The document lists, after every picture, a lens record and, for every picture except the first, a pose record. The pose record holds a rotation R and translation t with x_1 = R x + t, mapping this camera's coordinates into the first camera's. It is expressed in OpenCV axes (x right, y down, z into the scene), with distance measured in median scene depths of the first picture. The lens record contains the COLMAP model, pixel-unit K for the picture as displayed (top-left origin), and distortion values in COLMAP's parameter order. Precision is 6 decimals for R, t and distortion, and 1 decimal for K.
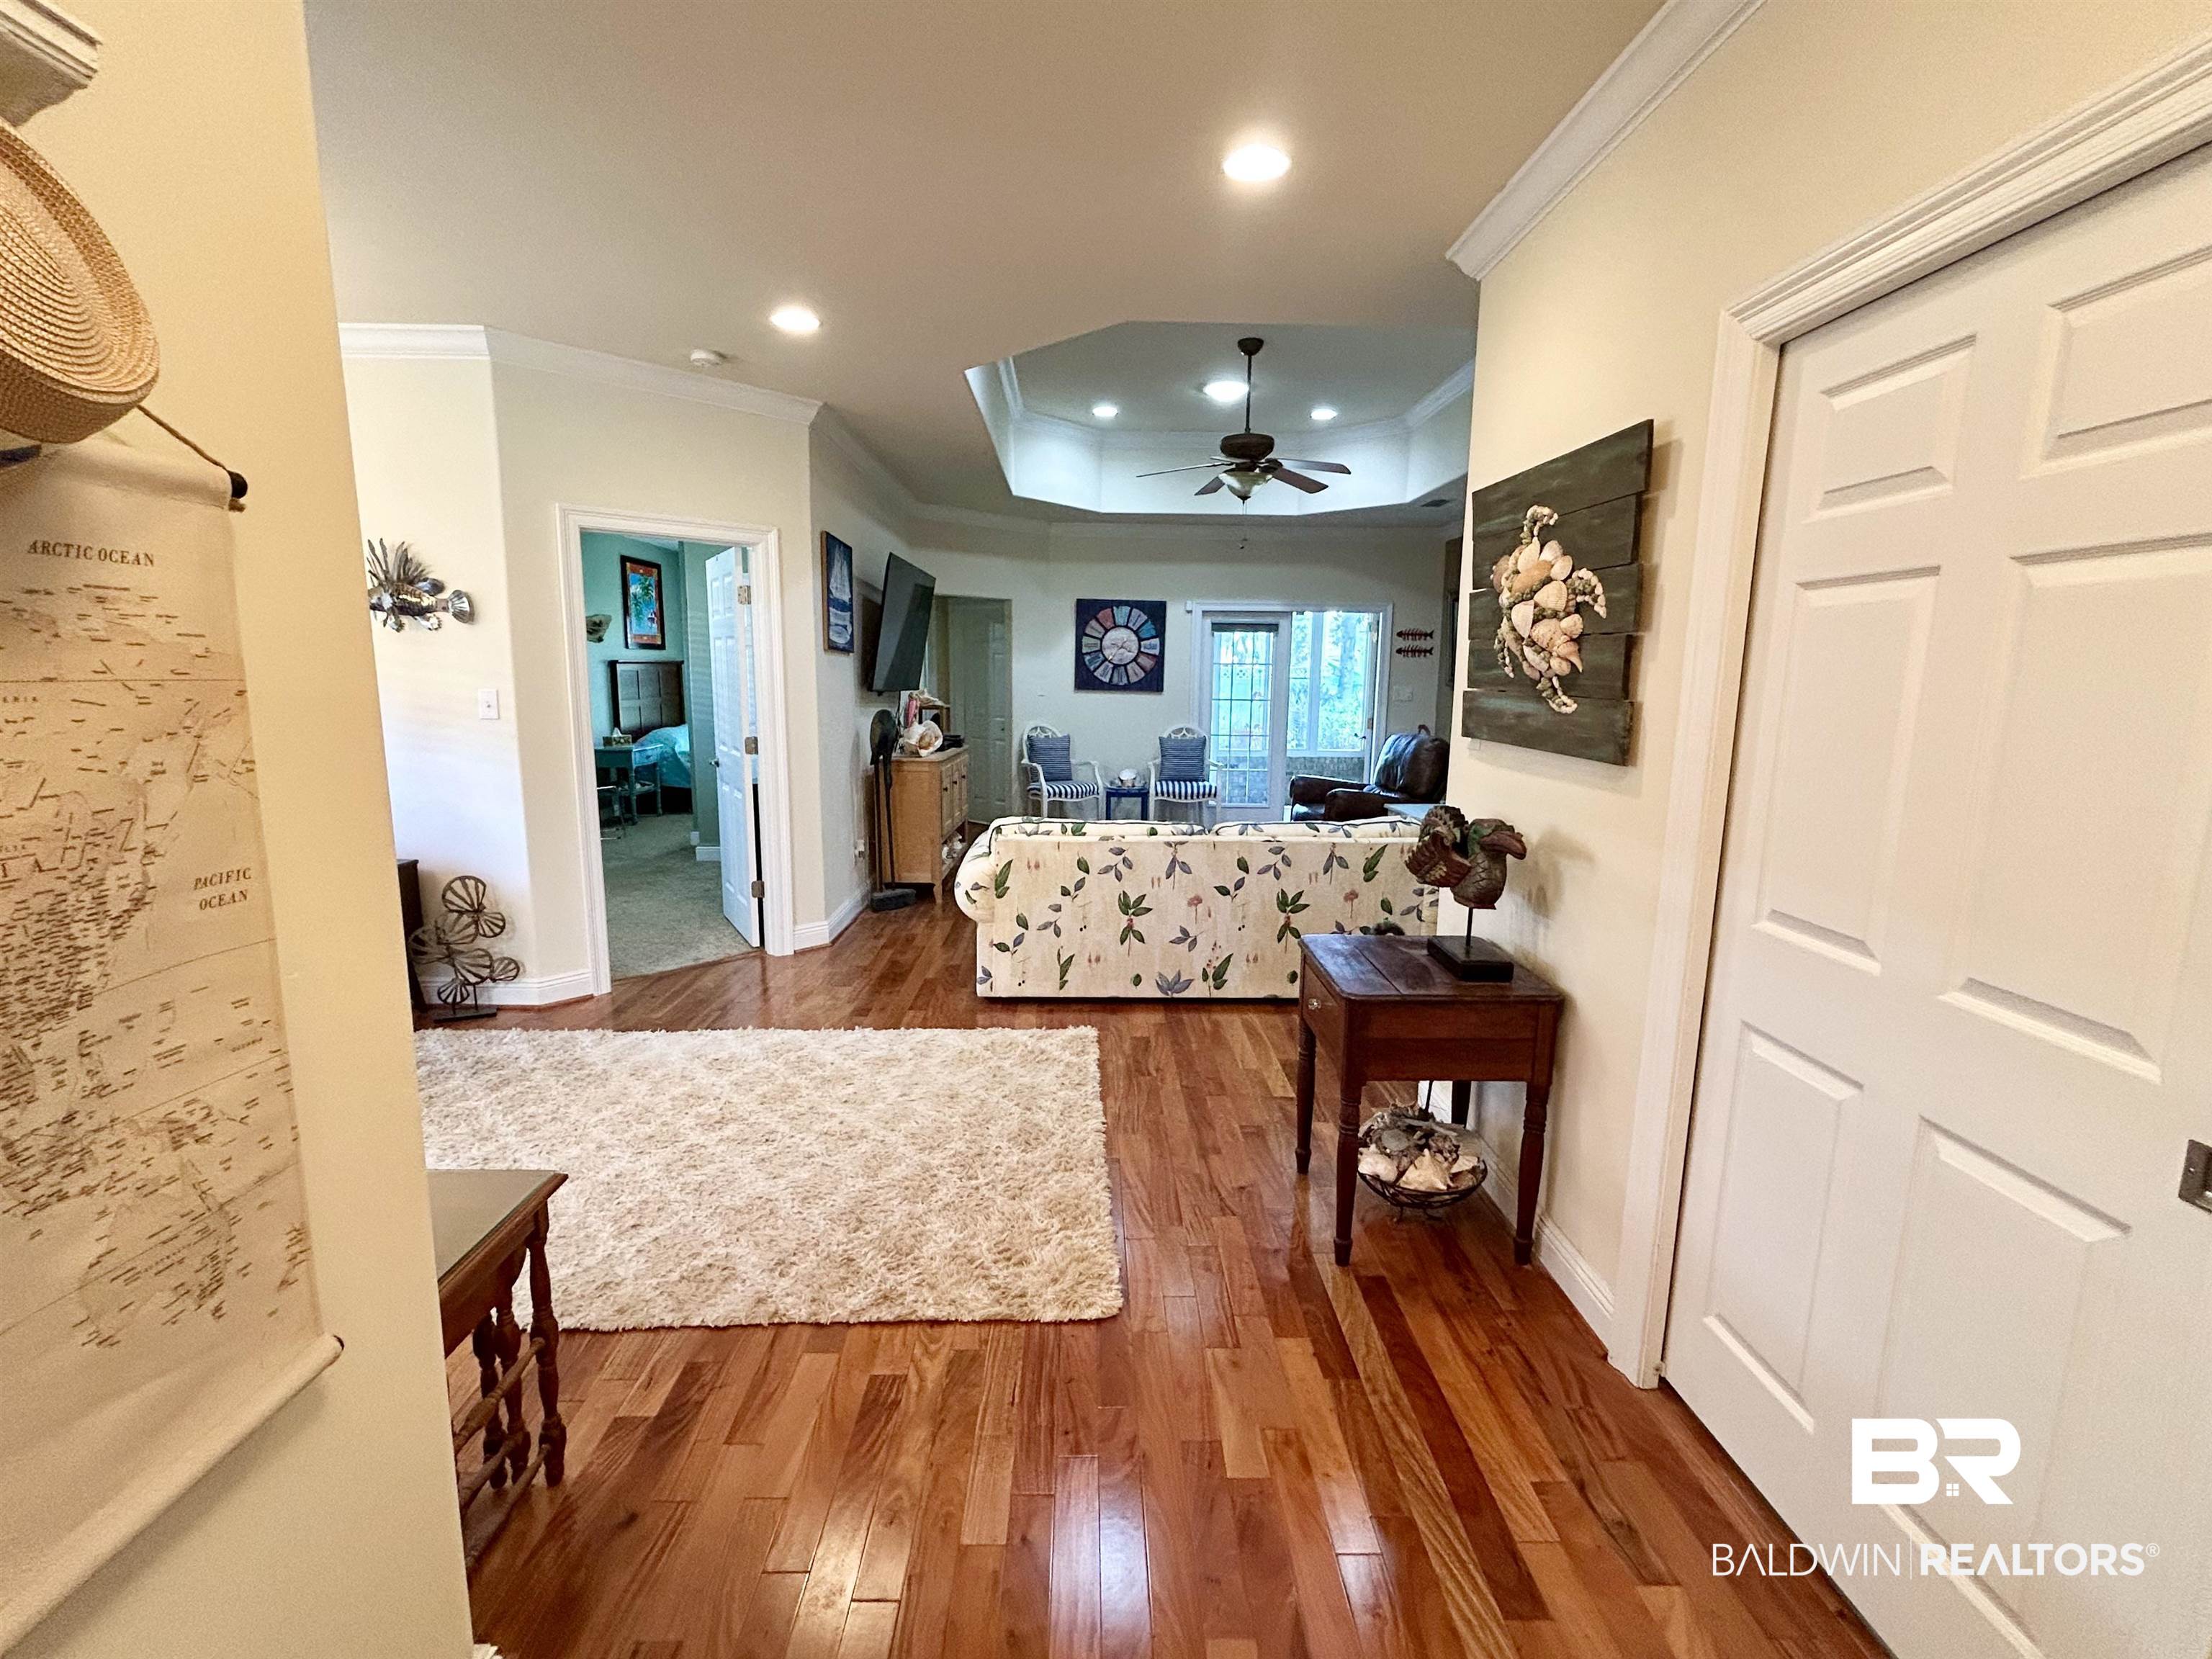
lens RADIAL K [[992.1, 0, 1094.4], [0, 992.1, 831.7], [0, 0, 1]] dist [0.000924, -0.000210]
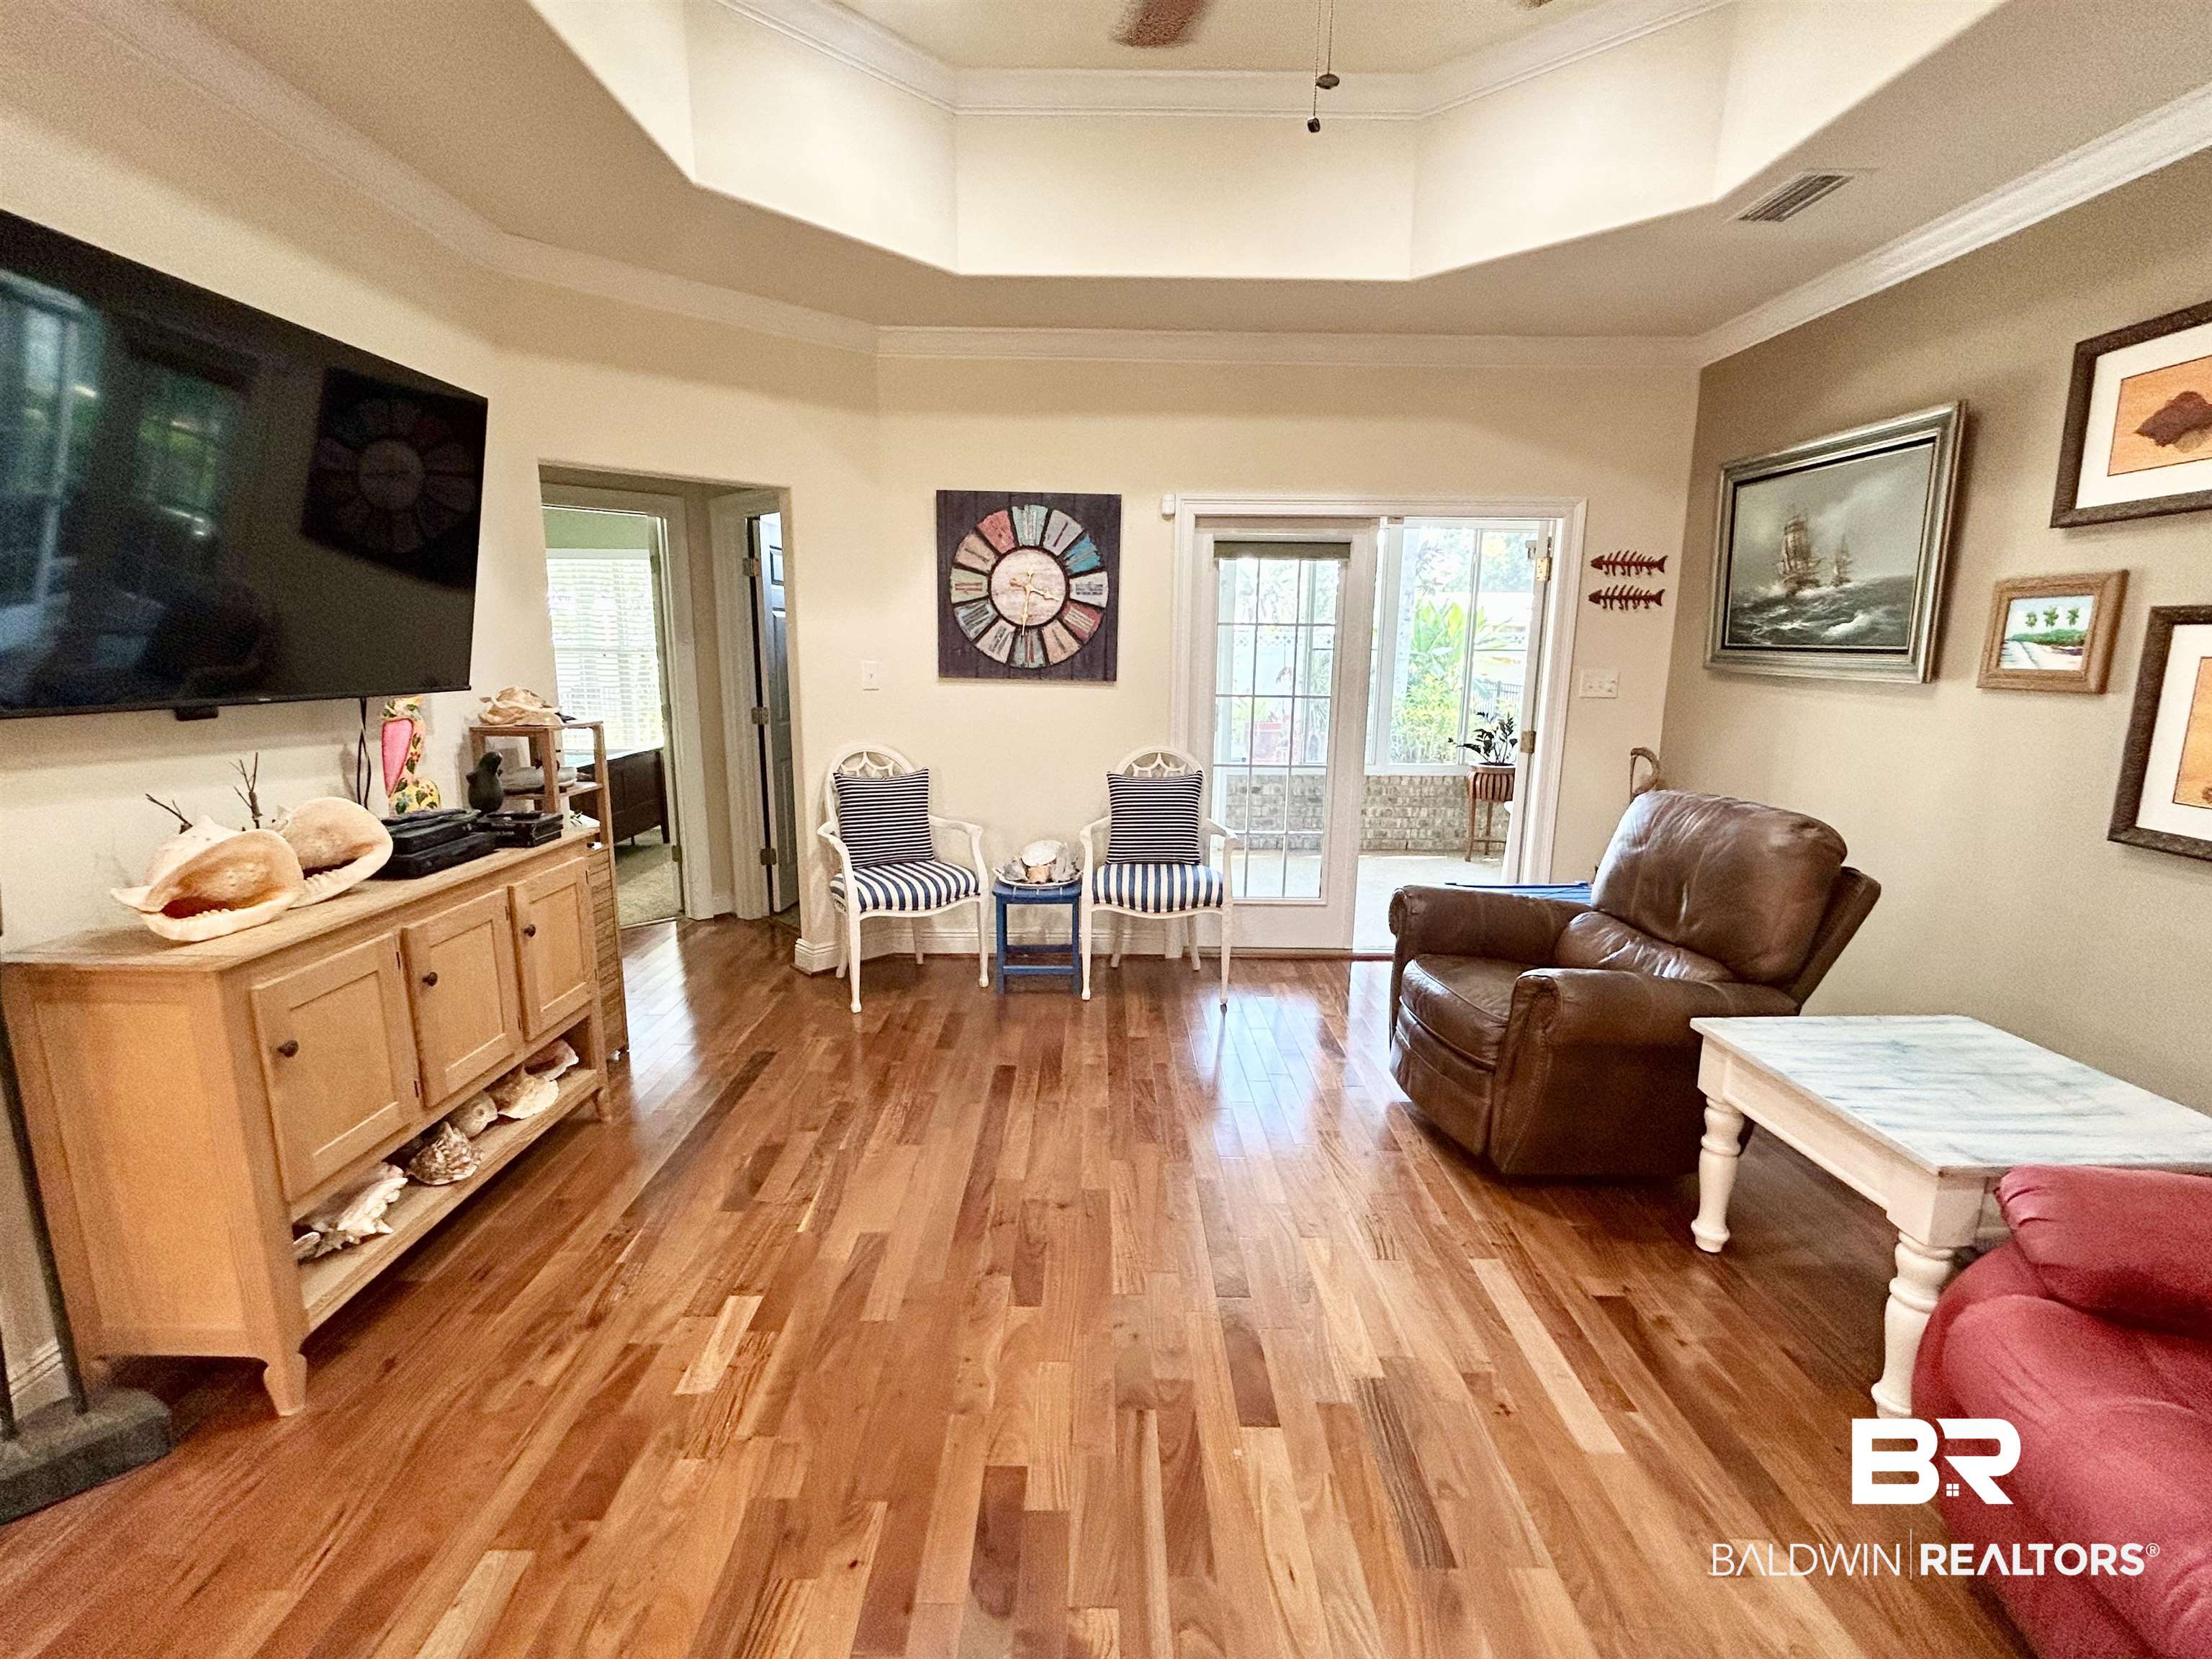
lens RADIAL K [[992.1, 0, 1093.8], [0, 992.1, 826.5], [0, 0, 1]] dist [0.000924, -0.000210]
pose [[0.999961, -0.000191, -0.008881, 0.062797], [0.000403, 0.999714, 0.023897, -0.080636], [0.008874, -0.023899, 0.999675, 0.505107]]
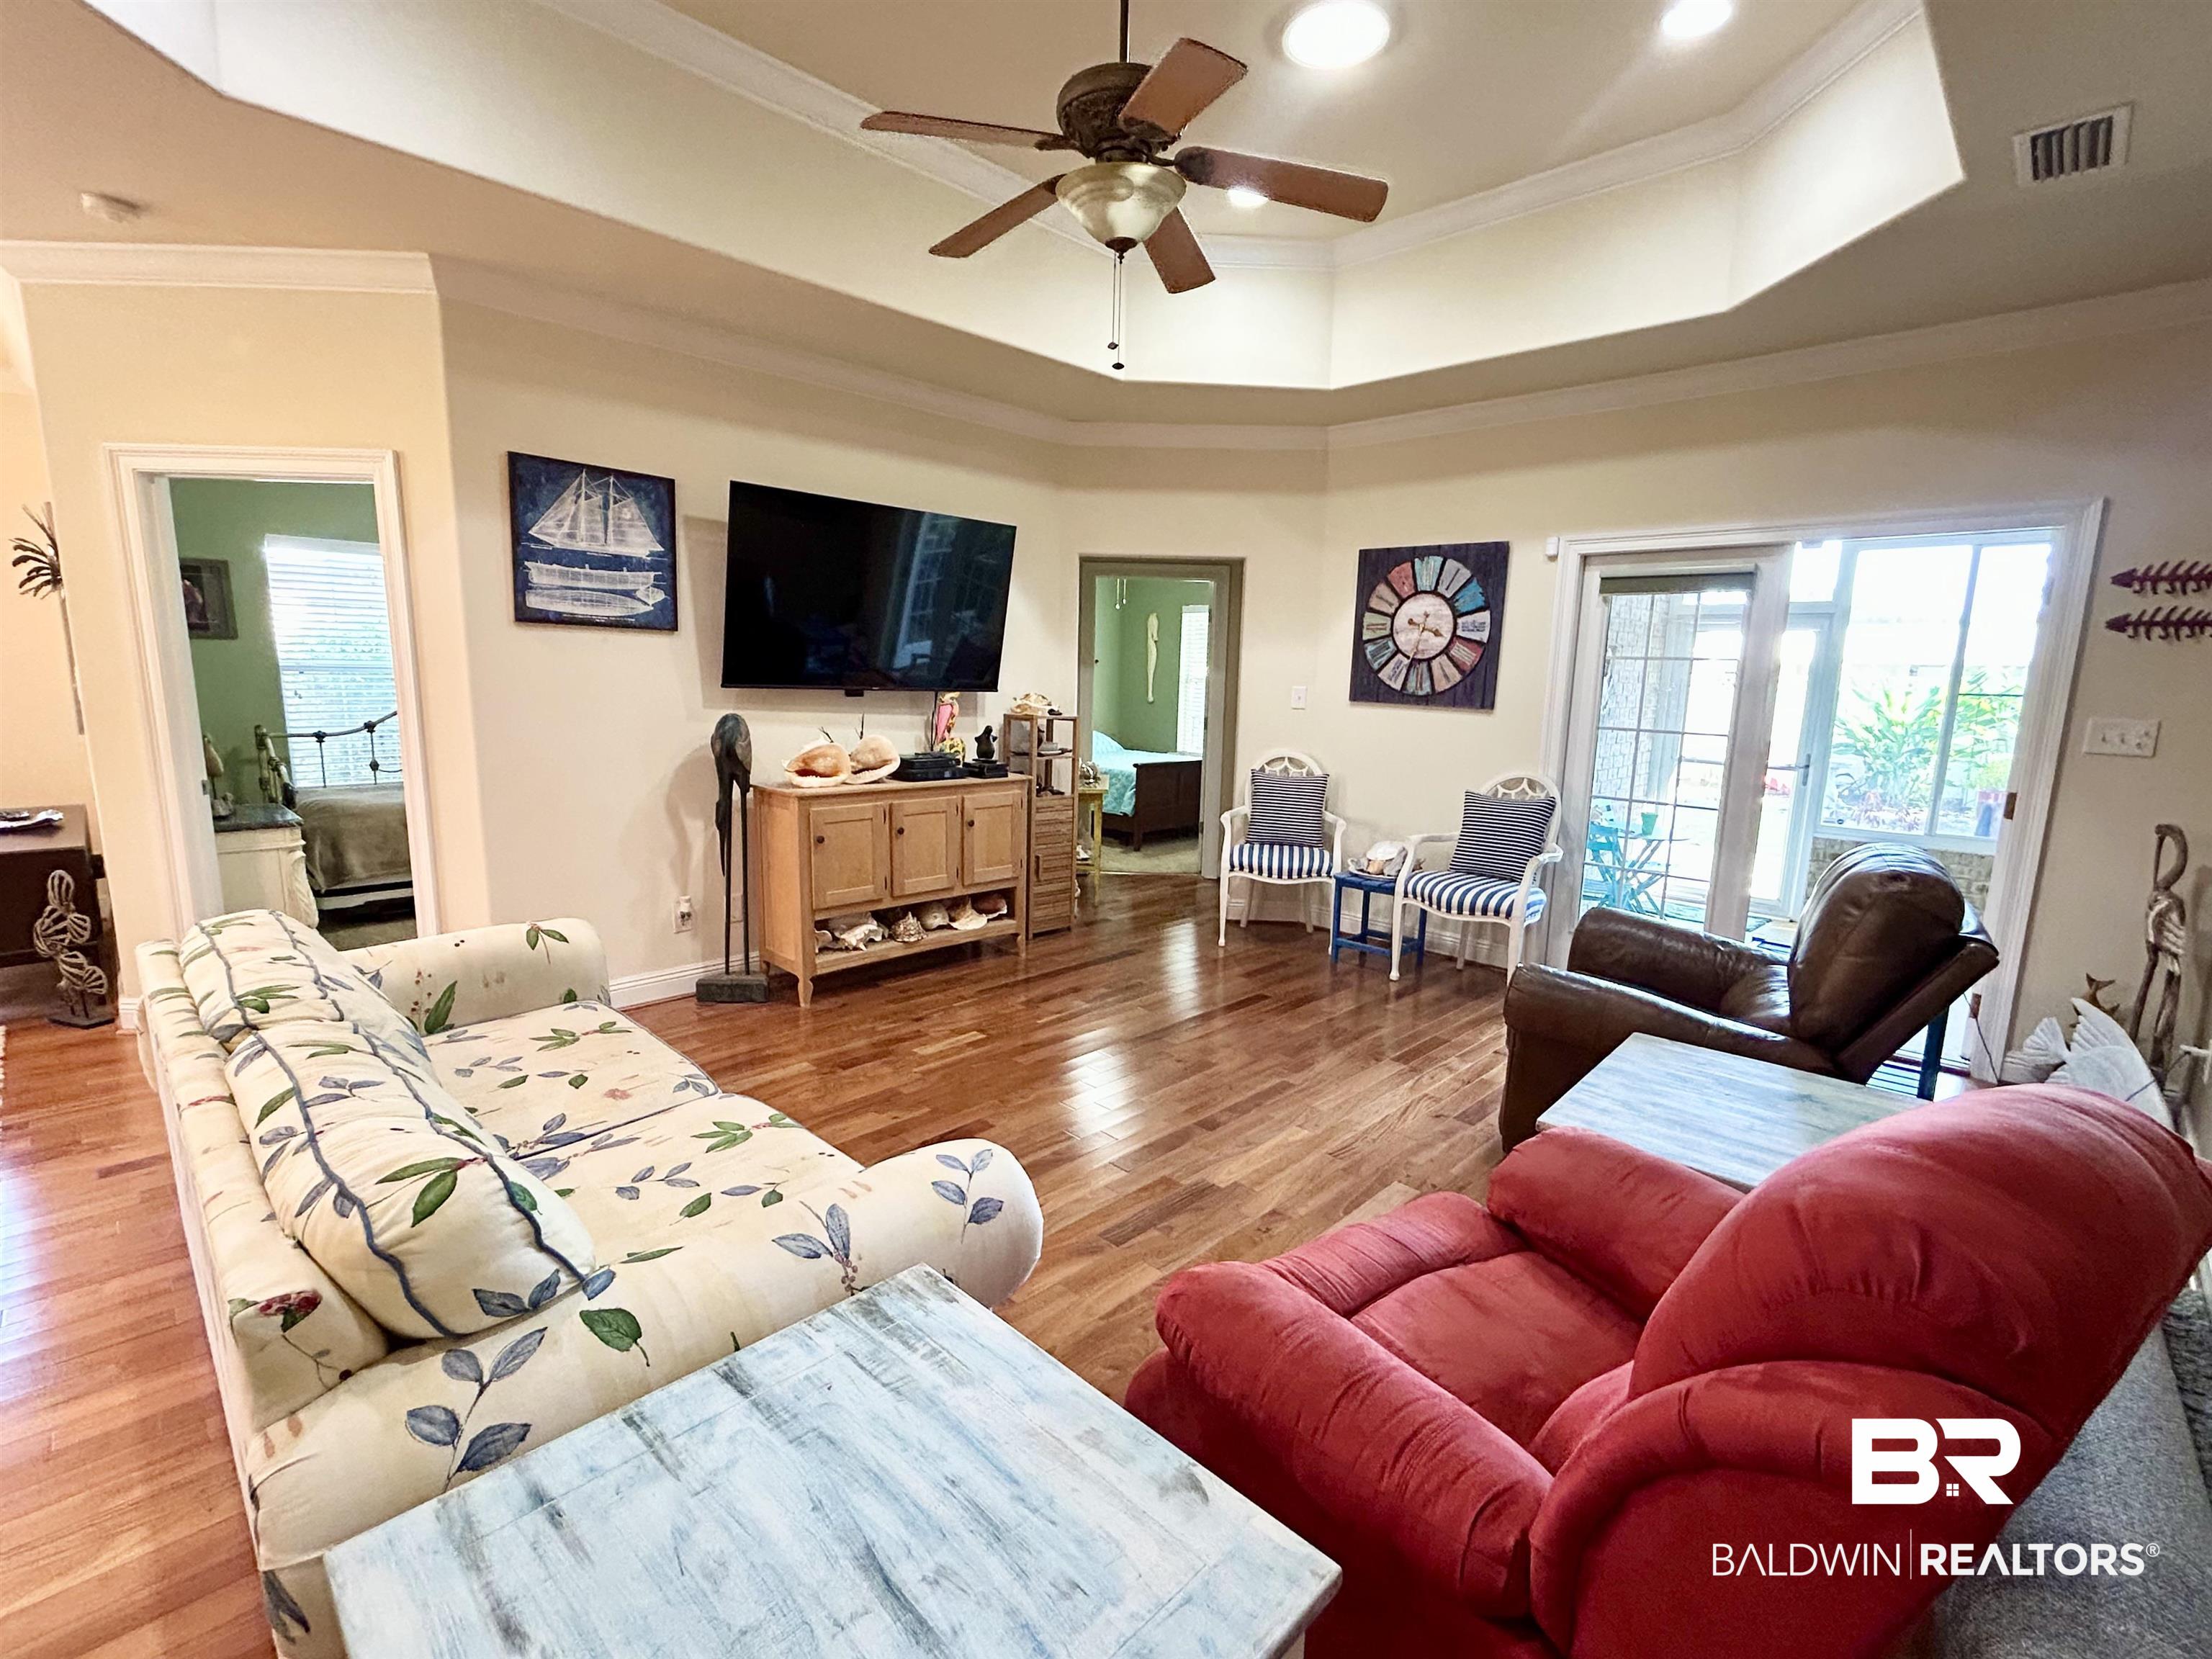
lens RADIAL K [[992.1, 0, 1107.9], [0, 992.1, 827.3], [0, 0, 1]] dist [0.000924, -0.000210]
pose [[0.708507, 0.118097, -0.695752, 0.308760], [-0.131340, 0.990740, 0.034420, -0.068455], [0.693374, 0.066993, 0.717457, 0.471029]]
